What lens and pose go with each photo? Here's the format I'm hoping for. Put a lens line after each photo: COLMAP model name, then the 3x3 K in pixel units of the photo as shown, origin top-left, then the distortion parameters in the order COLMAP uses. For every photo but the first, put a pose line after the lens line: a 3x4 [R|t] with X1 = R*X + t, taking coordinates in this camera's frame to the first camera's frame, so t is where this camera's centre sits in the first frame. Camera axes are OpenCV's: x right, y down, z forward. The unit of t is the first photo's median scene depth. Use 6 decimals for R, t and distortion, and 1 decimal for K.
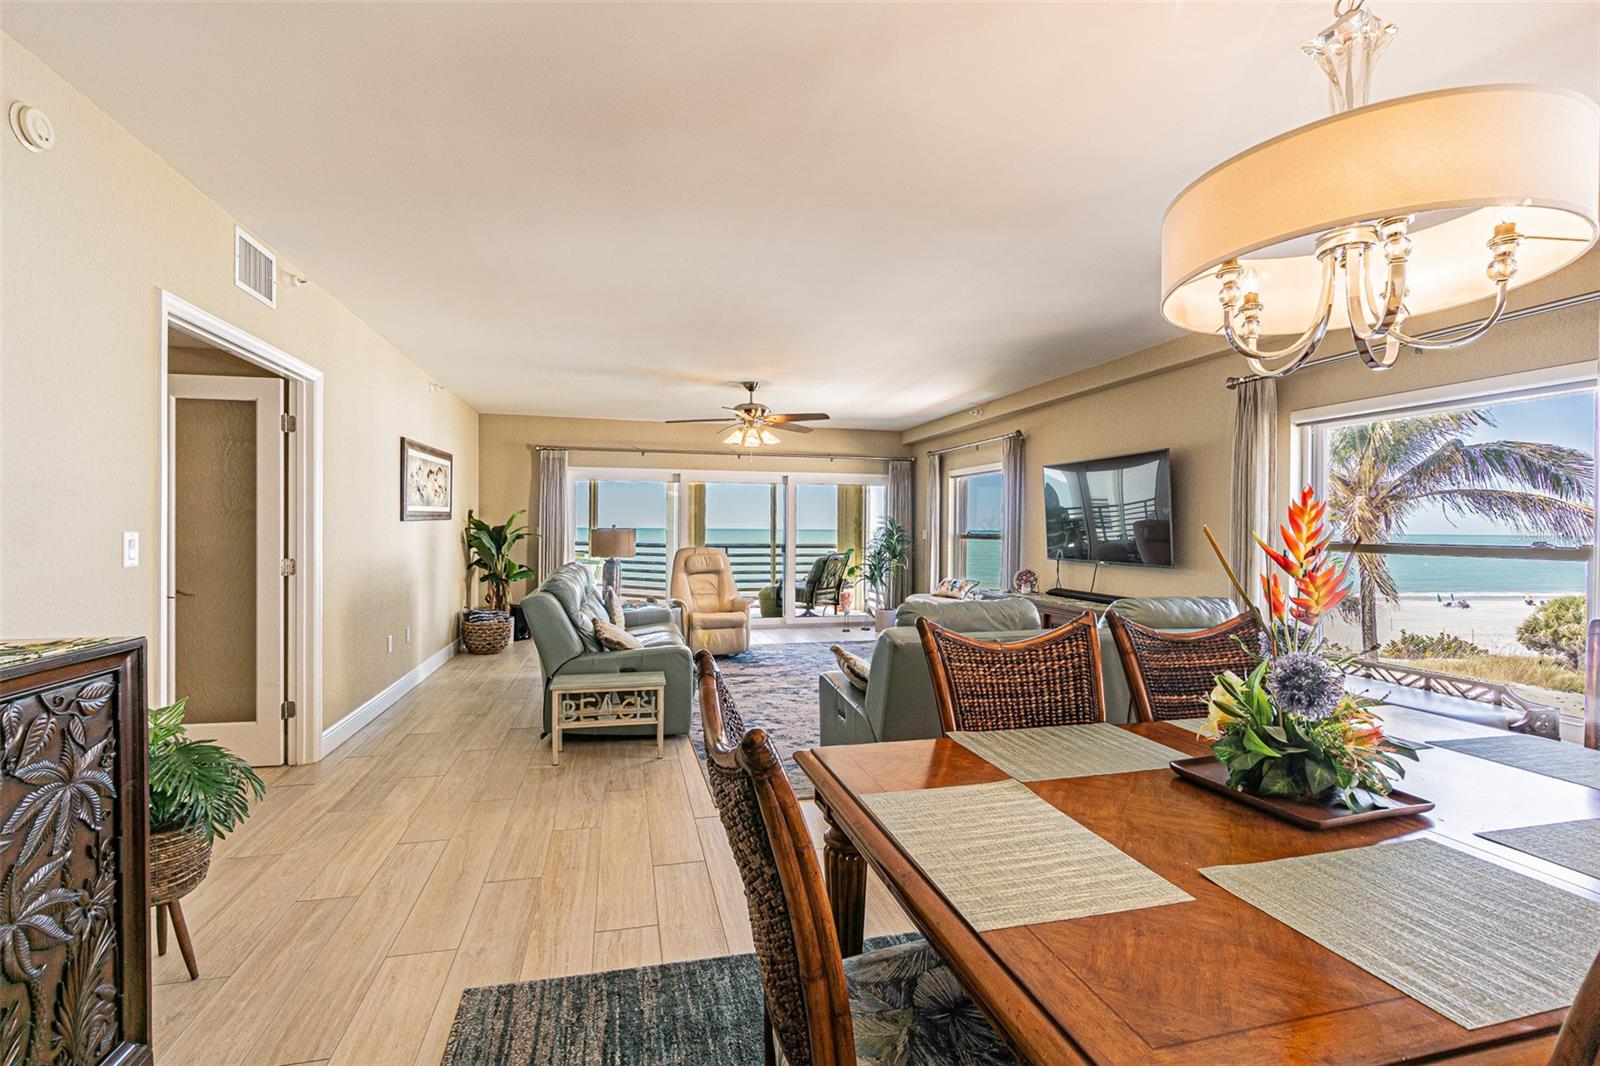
lens RADIAL K [[692.6, 0, 788.8], [0, 692.6, 528.6], [0, 0, 1]] dist [-0.000217, 0.000208]
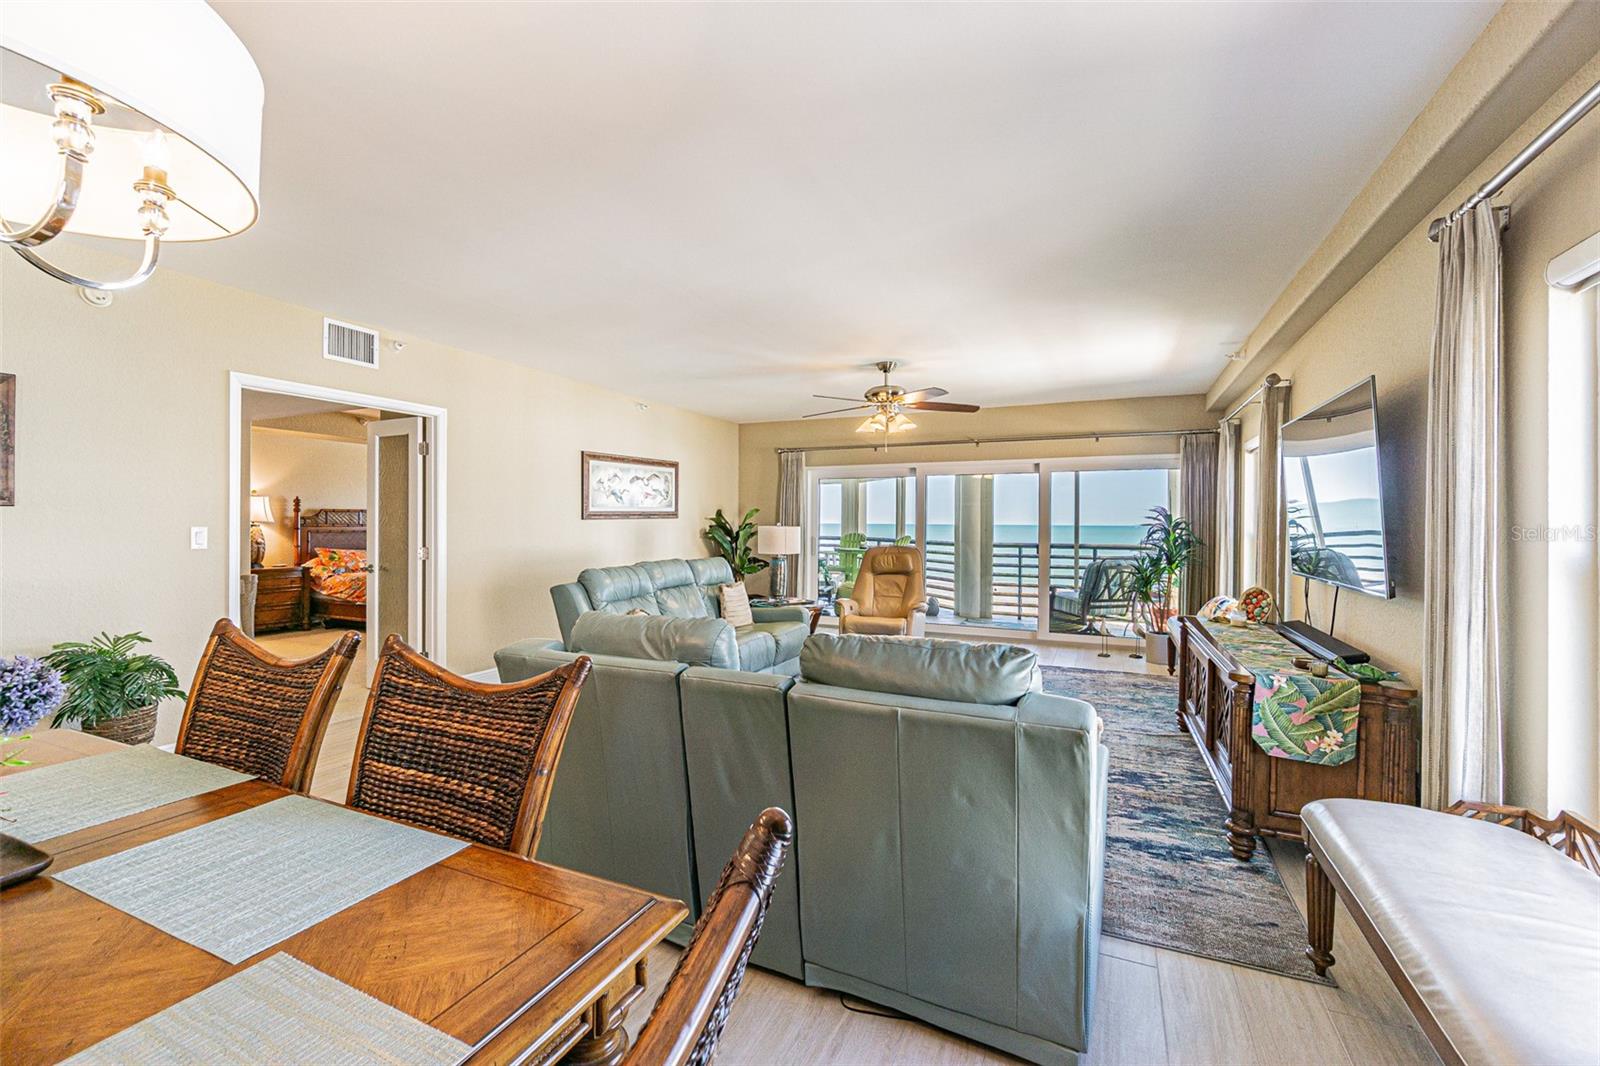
lens RADIAL K [[691.8, 0, 783.2], [0, 691.8, 509.4], [0, 0, 1]] dist [-0.003849, 0.000917]
pose [[0.782714, -0.016317, -0.622167, 0.398532], [0.000638, 0.999677, -0.025416, 0.002097], [0.622381, 0.019497, 0.782472, 0.218191]]
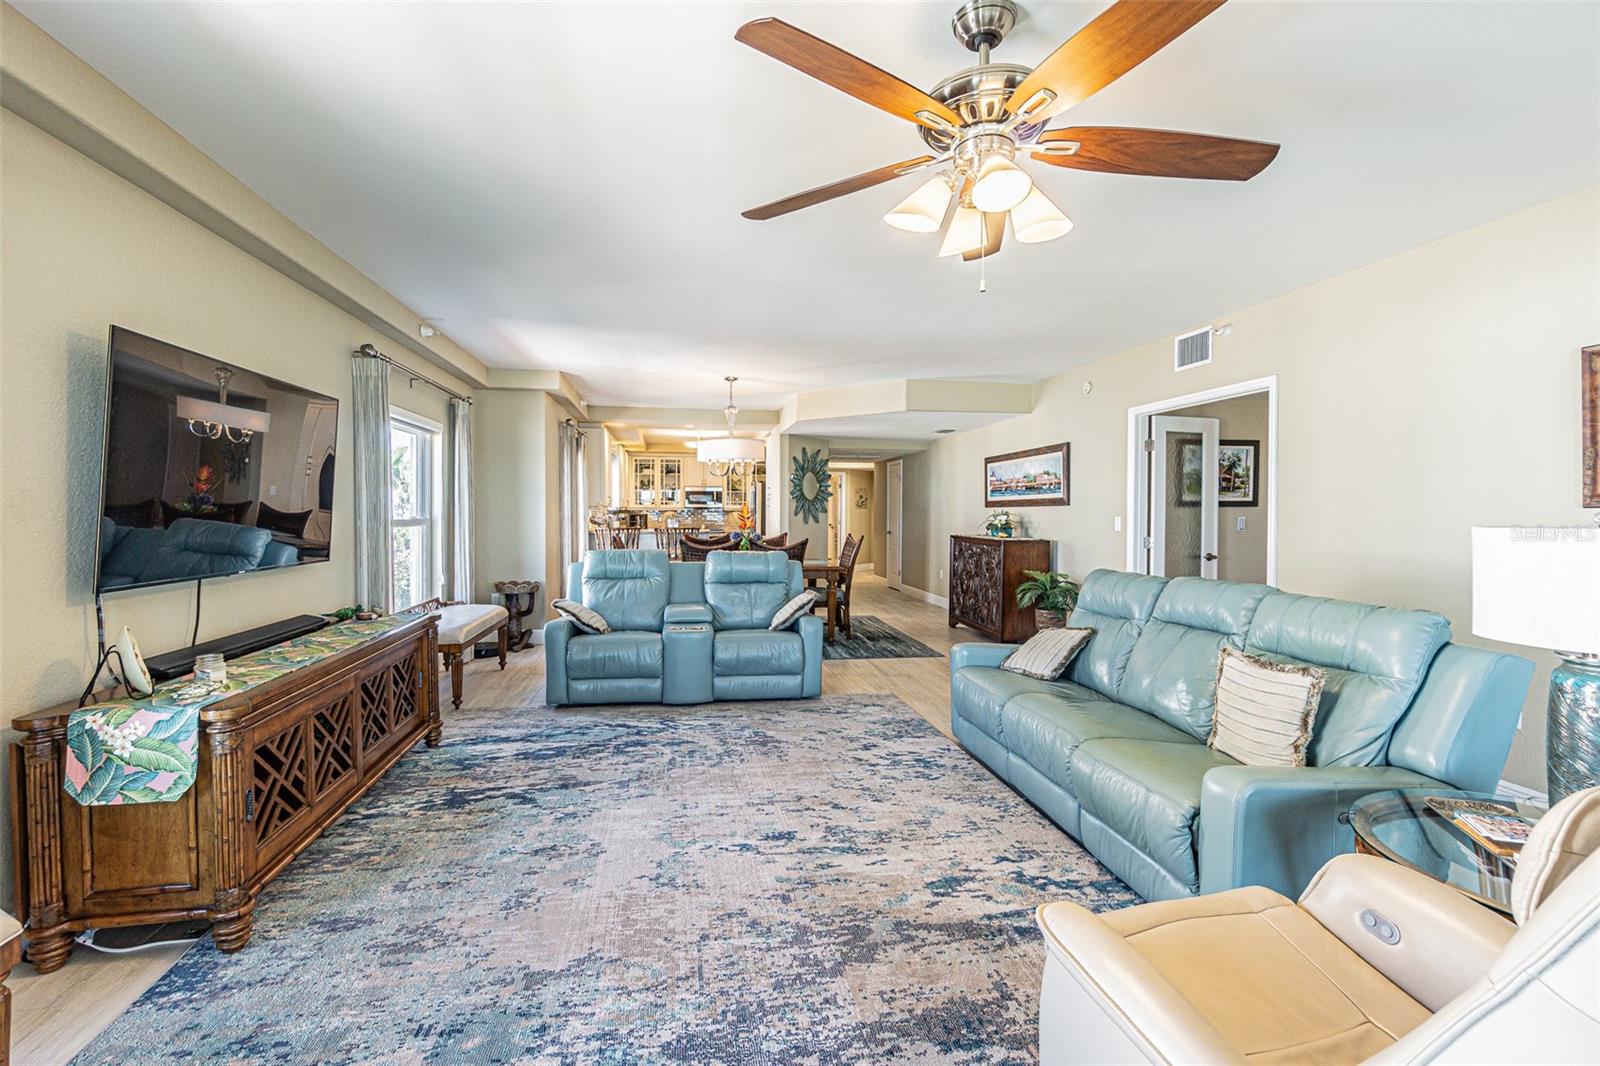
lens RADIAL K [[692.6, 0, 788.8], [0, 692.6, 528.6], [0, 0, 1]] dist [-0.000217, 0.000208]
pose [[-0.997020, -0.012653, 0.076102, 0.005084], [-0.010600, 0.999571, 0.027320, -0.002791], [-0.076415, 0.026432, -0.996726, 1.287461]]
